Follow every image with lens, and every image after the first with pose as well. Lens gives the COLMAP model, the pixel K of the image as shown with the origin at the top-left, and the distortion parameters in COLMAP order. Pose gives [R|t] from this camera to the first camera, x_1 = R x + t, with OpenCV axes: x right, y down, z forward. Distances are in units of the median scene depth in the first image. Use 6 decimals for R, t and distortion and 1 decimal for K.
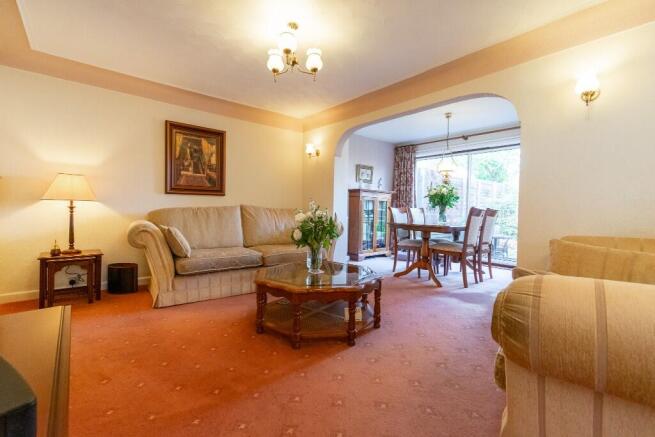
lens RADIAL K [[290.1, 0, 327.9], [0, 290.1, 213.6], [0, 0, 1]] dist [0.006703, -0.002657]
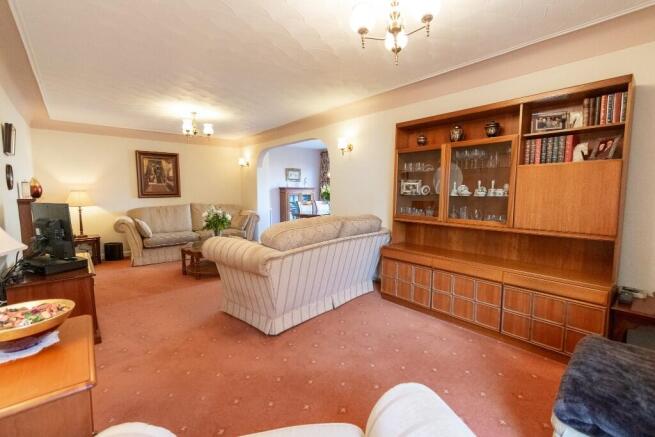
lens RADIAL K [[290.1, 0, 329.6], [0, 290.1, 213.5], [0, 0, 1]] dist [0.006703, -0.002657]
pose [[0.999722, -0.022350, 0.007519, 0.399145], [0.021842, 0.997836, 0.062011, -0.053341], [-0.008889, -0.061830, 0.998047, -0.503046]]
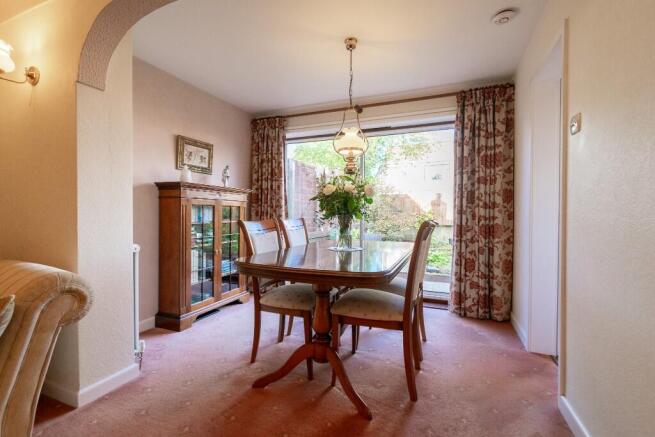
lens RADIAL K [[290.1, 0, 330.3], [0, 290.1, 214.0], [0, 0, 1]] dist [0.006703, -0.002657]
pose [[0.887957, -0.019626, 0.459508, 0.141167], [0.022623, 0.999744, -0.001015, -0.032746], [-0.459370, 0.011297, 0.888173, 0.584155]]
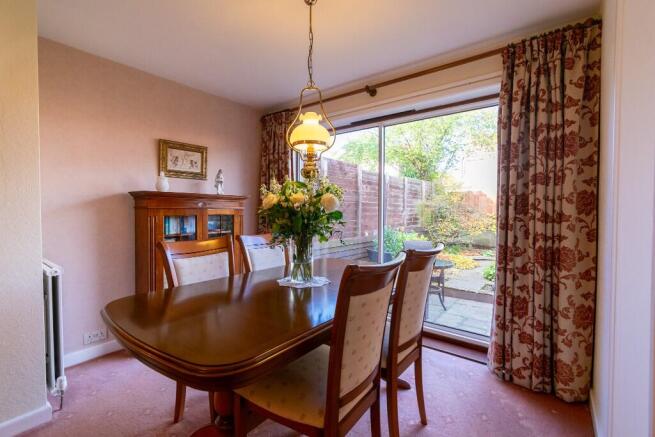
lens RADIAL K [[290.1, 0, 330.2], [0, 290.1, 214.5], [0, 0, 1]] dist [0.006703, -0.002657]
pose [[0.977958, -0.022046, 0.207632, 0.376385], [0.021394, 0.999757, 0.005389, -0.060145], [-0.207701, -0.000828, 0.978192, 0.663071]]
